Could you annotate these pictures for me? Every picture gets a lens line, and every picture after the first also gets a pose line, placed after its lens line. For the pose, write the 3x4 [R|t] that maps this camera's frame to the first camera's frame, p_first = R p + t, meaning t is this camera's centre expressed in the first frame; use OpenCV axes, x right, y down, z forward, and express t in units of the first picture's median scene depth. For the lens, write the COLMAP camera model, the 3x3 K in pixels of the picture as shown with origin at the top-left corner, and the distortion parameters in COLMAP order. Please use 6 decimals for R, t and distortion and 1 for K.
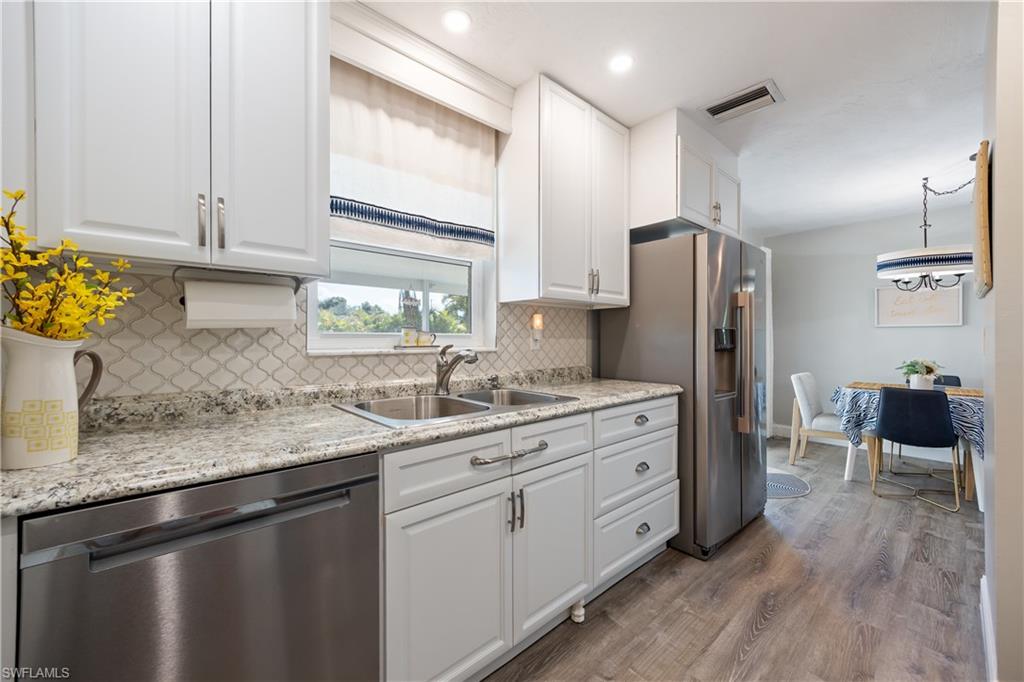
lens RADIAL K [[405.5, 0, 512.0], [0, 405.5, 341.0], [0, 0, 1]] dist [0.001288, 0.000068]
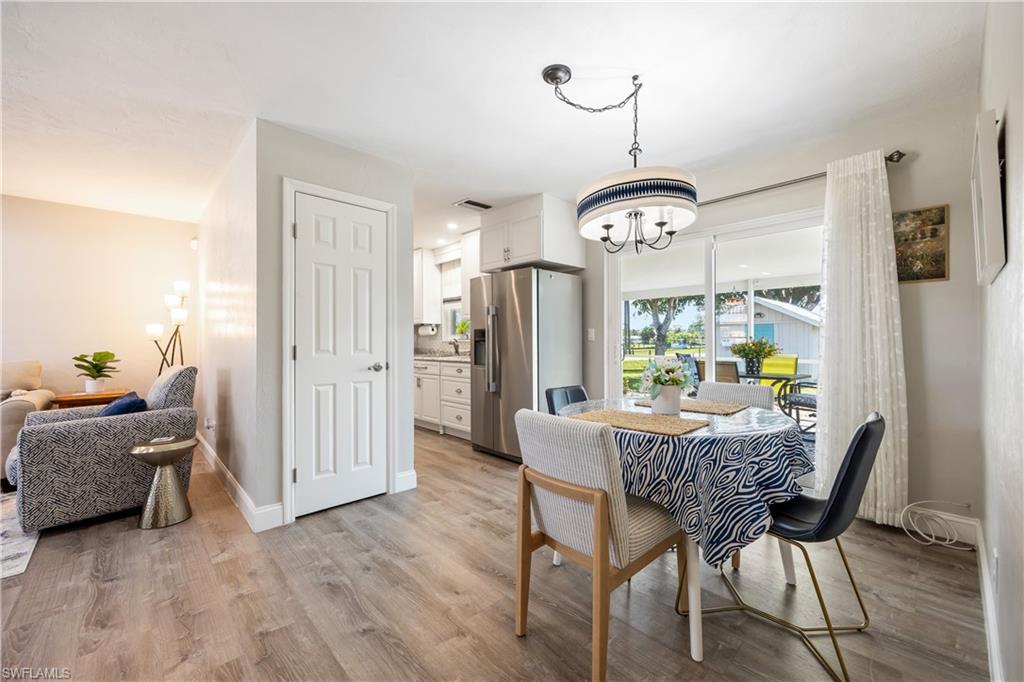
lens RADIAL K [[410.9, 0, 525.1], [0, 410.9, 340.5], [0, 0, 1]] dist [0.000216, 0.000060]
pose [[0.033799, -0.003215, -0.999423, 2.336009], [-0.000509, 0.999995, -0.003234, 0.024359], [0.999429, 0.000618, 0.033797, 1.124388]]
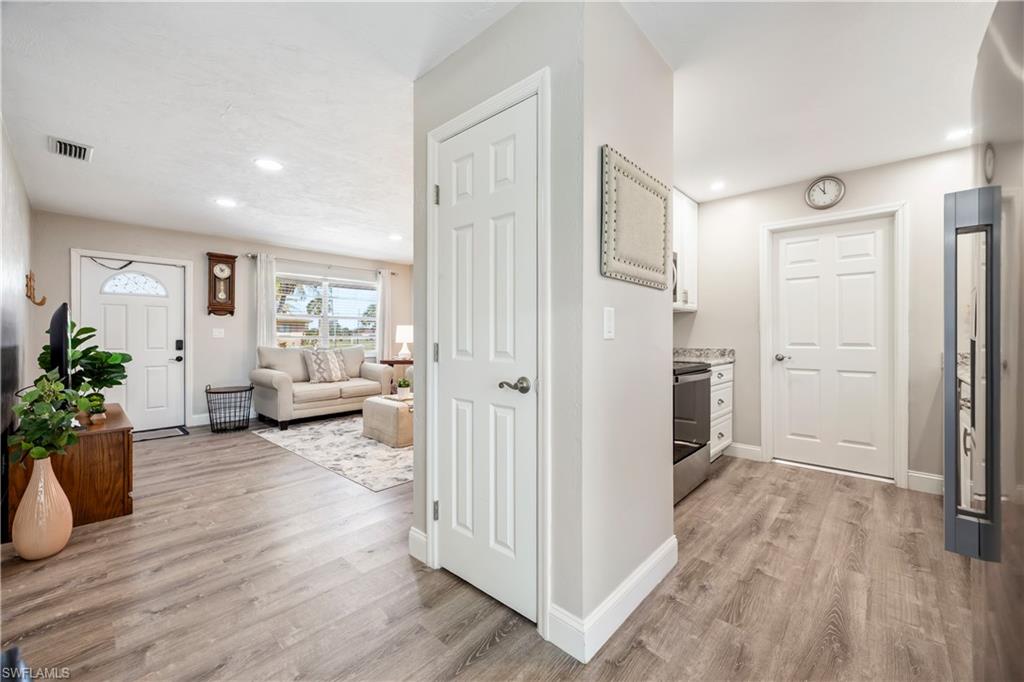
lens RADIAL K [[404.3, 0, 512.2], [0, 404.3, 336.0], [0, 0, 1]] dist [0.003070, 0.000255]
pose [[-0.995624, -0.001128, -0.093440, 1.094777], [-0.001687, 0.999981, 0.005901, 0.014811], [0.093432, 0.006033, -0.995607, 1.404351]]
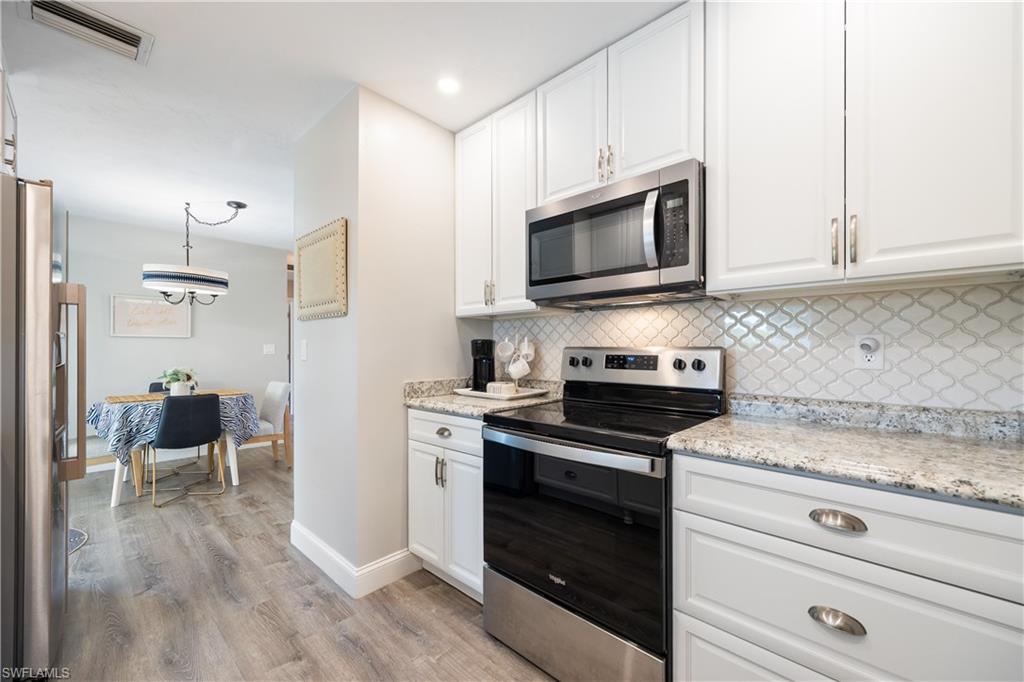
lens RADIAL K [[404.0, 0, 519.7], [0, 404.0, 351.3], [0, 0, 1]] dist [0.000265, 0.000000]
pose [[-0.095730, -0.006164, 0.995388, -0.221470], [0.005286, 0.999964, 0.006701, -0.002531], [-0.995393, 0.005904, -0.095694, 0.286879]]
